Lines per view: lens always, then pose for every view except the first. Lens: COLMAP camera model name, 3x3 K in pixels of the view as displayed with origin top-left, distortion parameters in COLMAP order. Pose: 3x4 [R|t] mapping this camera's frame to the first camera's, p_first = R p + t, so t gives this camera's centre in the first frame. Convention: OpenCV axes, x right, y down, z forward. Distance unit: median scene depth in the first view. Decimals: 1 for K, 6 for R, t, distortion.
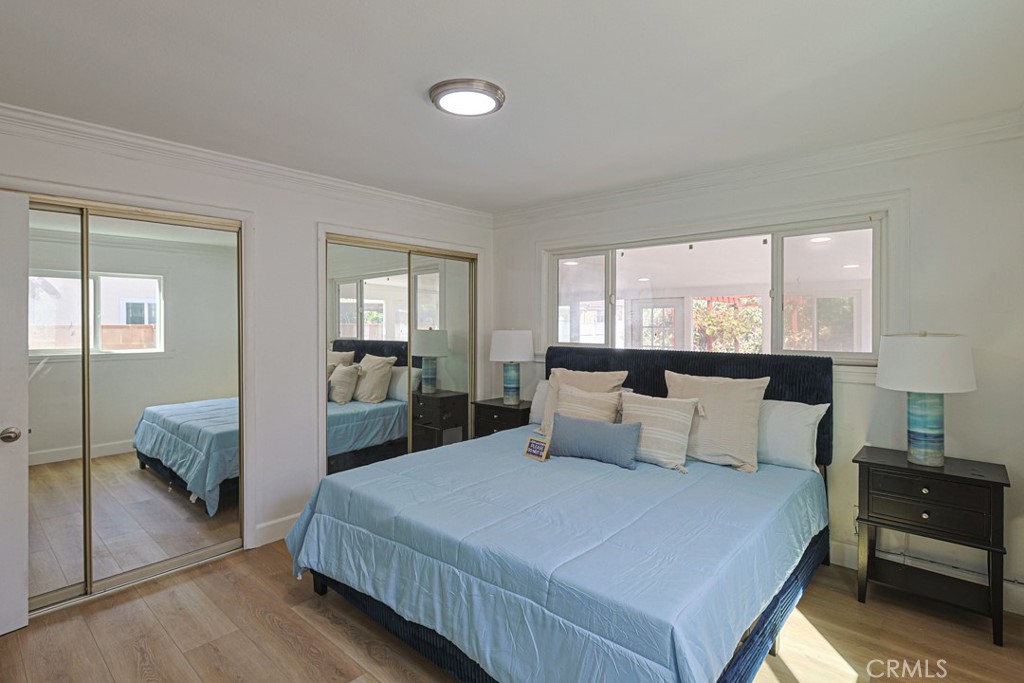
lens RADIAL K [[498.3, 0, 506.5], [0, 498.3, 328.6], [0, 0, 1]] dist [-0.002991, -0.000078]
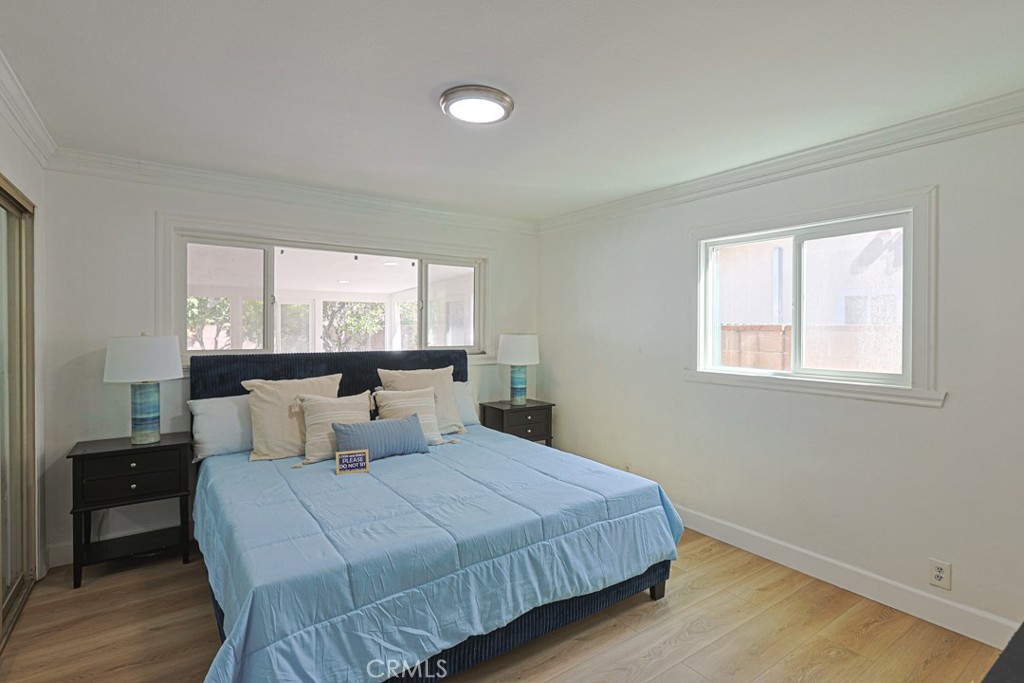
lens RADIAL K [[498.3, 0, 506.5], [0, 498.3, 328.6], [0, 0, 1]] dist [-0.002991, -0.000078]
pose [[0.237524, -0.005052, 0.971369, -0.697648], [0.002630, 0.999986, 0.004558, -0.010809], [-0.971378, 0.001472, 0.237534, 0.451637]]
